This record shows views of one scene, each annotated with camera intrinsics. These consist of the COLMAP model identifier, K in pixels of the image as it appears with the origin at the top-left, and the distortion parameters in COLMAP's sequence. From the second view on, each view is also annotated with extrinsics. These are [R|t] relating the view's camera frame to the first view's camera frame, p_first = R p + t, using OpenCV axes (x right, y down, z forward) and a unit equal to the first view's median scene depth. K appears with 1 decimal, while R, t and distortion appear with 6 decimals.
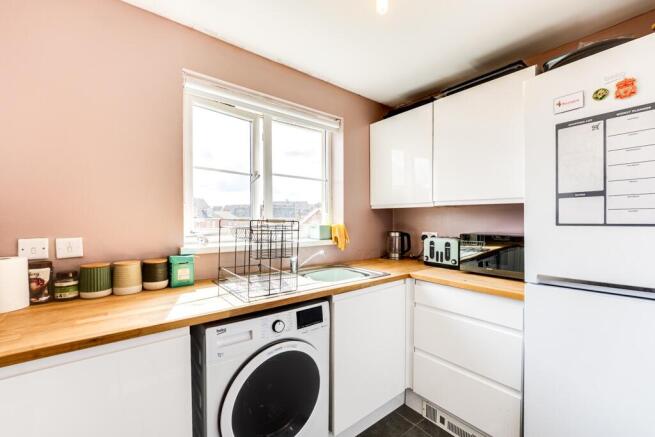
lens RADIAL K [[268.4, 0, 335.2], [0, 268.4, 222.8], [0, 0, 1]] dist [-0.015177, 0.000413]
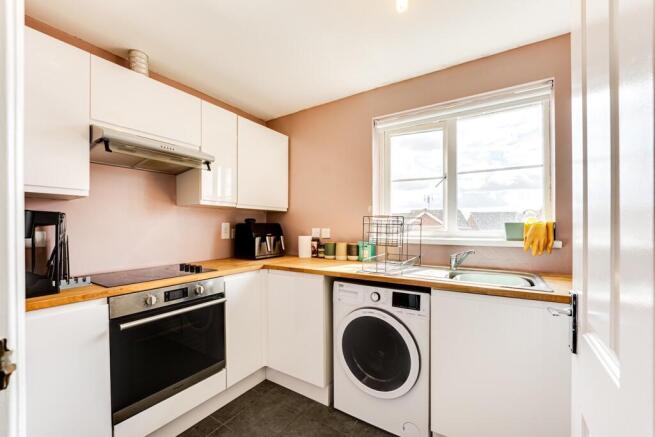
lens RADIAL K [[268.4, 0, 335.2], [0, 268.4, 222.8], [0, 0, 1]] dist [-0.015177, 0.000413]
pose [[0.338219, -0.009007, -0.941024, 0.952259], [-0.001493, 0.999948, -0.010108, 0.033033], [0.941066, 0.004824, 0.338188, 0.354545]]
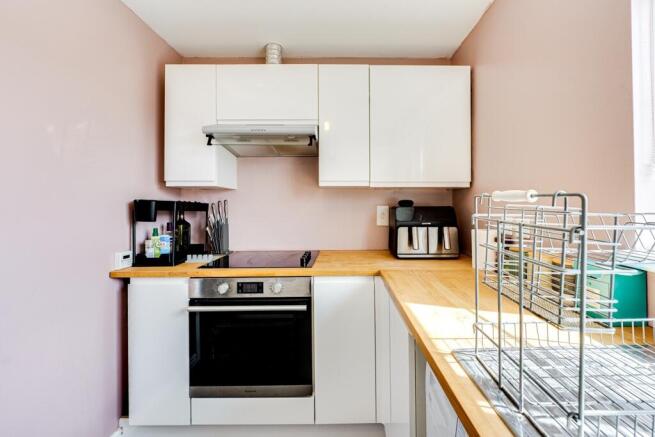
lens RADIAL K [[271.8, 0, 328.8], [0, 271.8, 201.4], [0, 0, 1]] dist [-0.000005, 0.000074]
pose [[-0.618937, -0.004667, -0.785427, 0.273176], [0.002511, 0.999965, -0.007921, -0.000934], [0.785436, -0.006875, -0.618904, 1.024712]]
